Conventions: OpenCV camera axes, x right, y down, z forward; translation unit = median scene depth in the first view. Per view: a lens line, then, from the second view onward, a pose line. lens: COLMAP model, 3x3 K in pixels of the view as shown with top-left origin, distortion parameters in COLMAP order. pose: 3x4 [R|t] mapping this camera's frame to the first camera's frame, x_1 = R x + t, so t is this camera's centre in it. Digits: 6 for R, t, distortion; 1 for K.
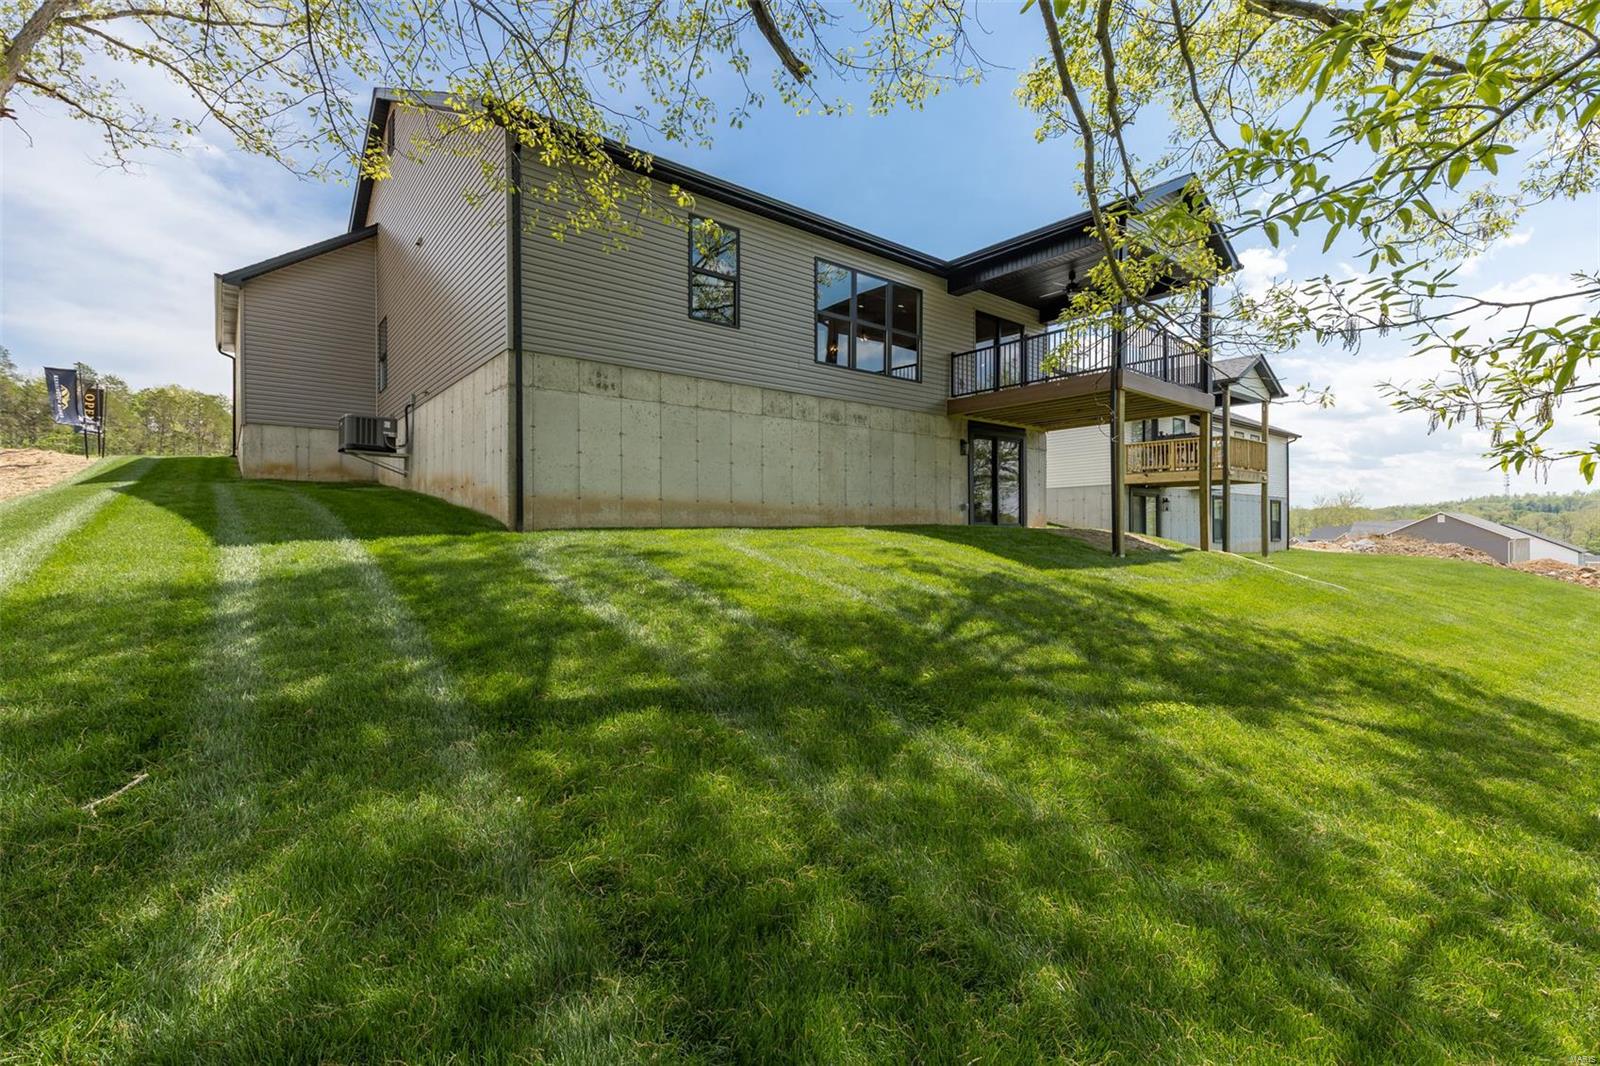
lens RADIAL K [[713.7, 0, 804.1], [0, 713.7, 529.9], [0, 0, 1]] dist [-0.006891, 0.000332]
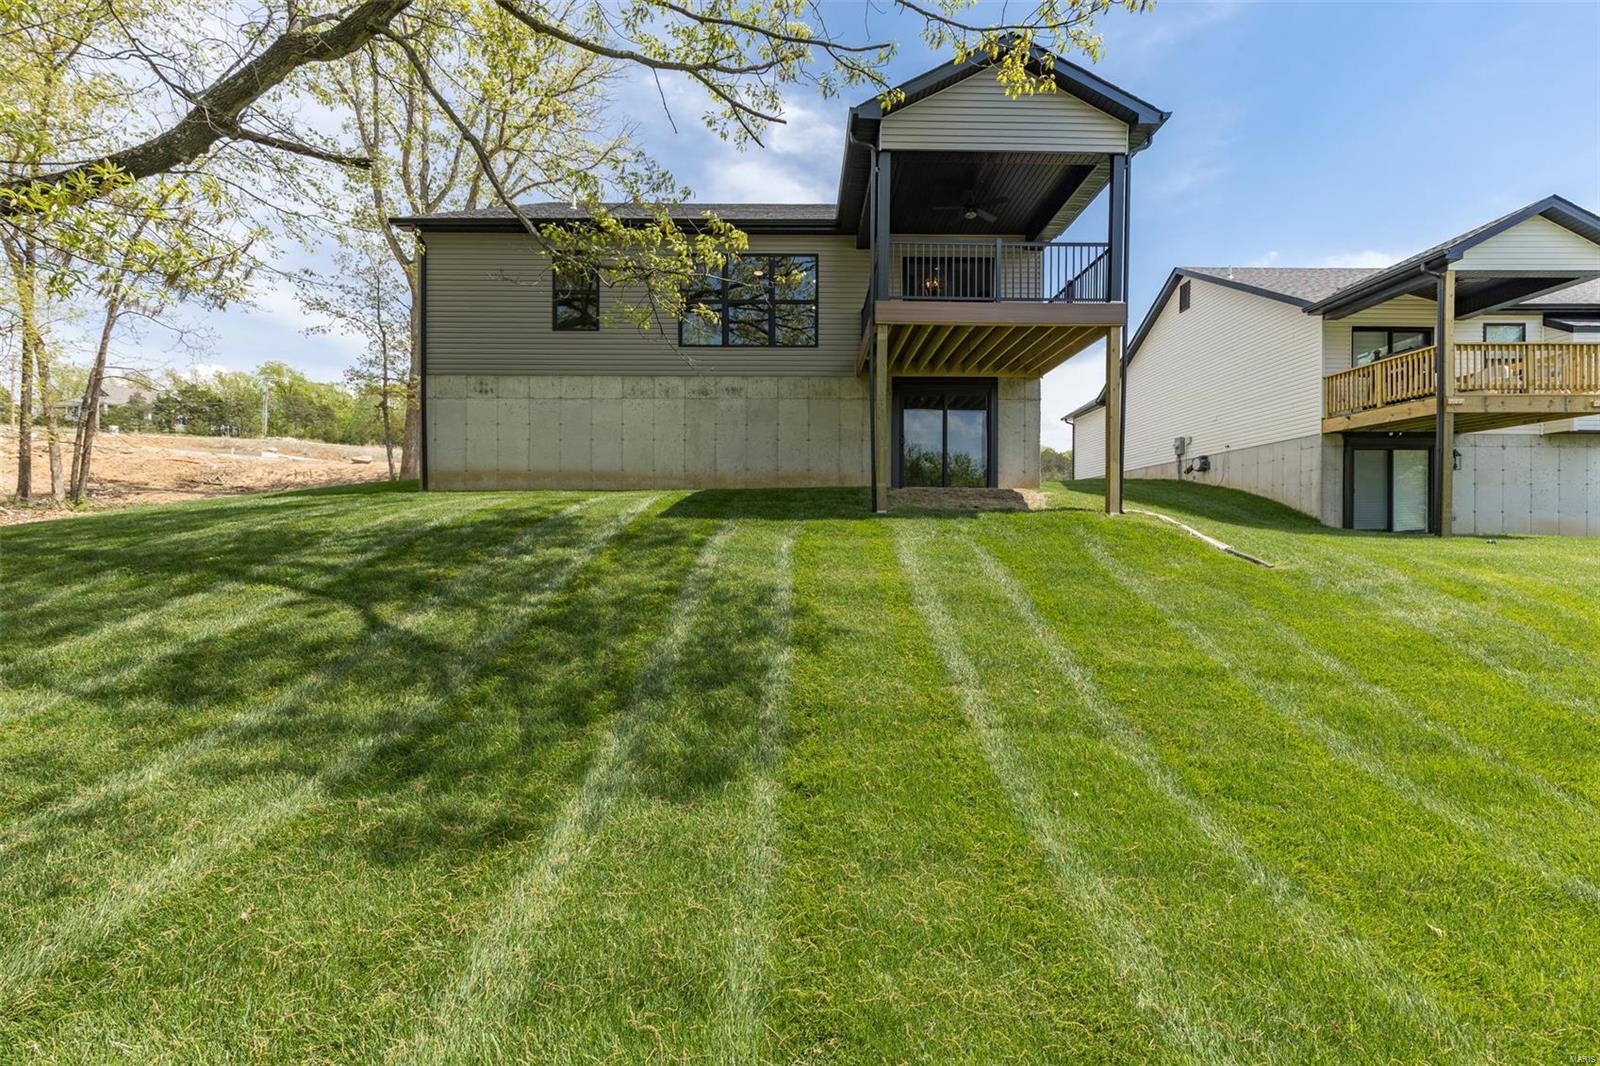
lens RADIAL K [[713.7, 0, 807.4], [0, 713.7, 531.6], [0, 0, 1]] dist [-0.006891, 0.000332]
pose [[0.789089, 0.004691, -0.614261, 0.943213], [-0.000584, 0.999976, 0.006888, 0.057528], [0.614279, -0.005076, 0.789073, 0.239711]]
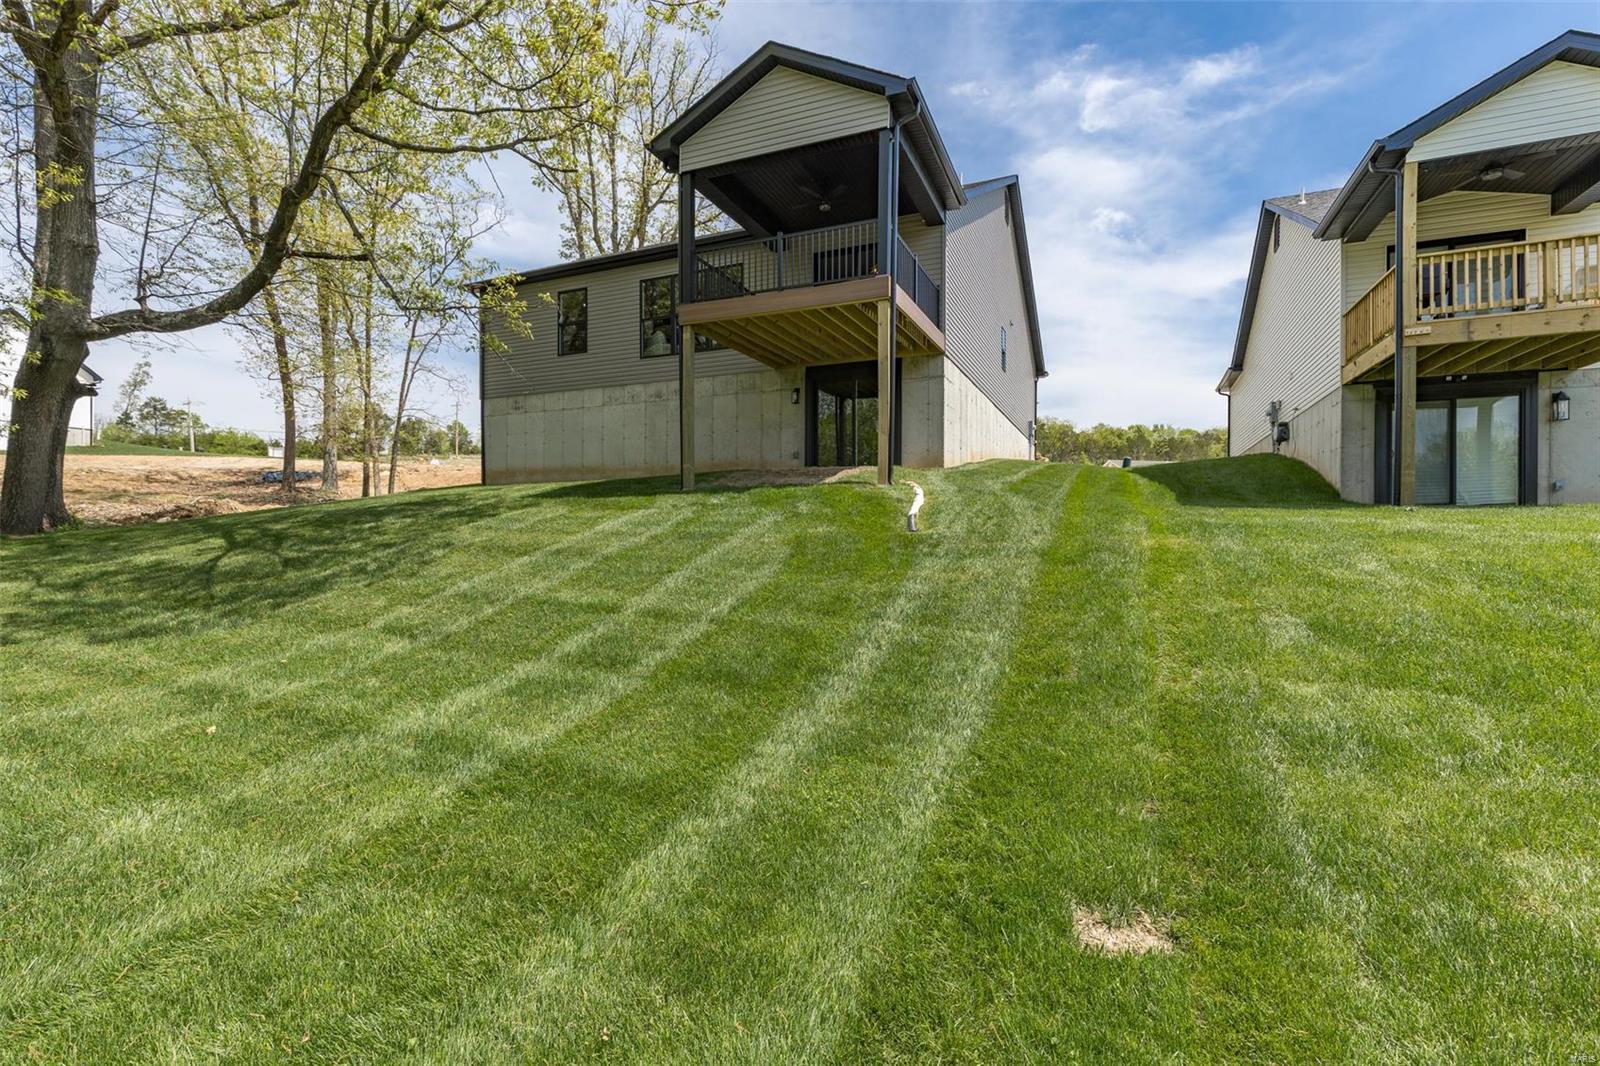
lens RADIAL K [[713.7, 0, 836.9], [0, 713.7, 535.0], [0, 0, 1]] dist [-0.006891, 0.000332]
pose [[0.489634, 0.002822, -0.871923, 1.485324], [0.005656, 0.999963, 0.006413, 0.102375], [0.871910, -0.008071, 0.489600, 0.704466]]
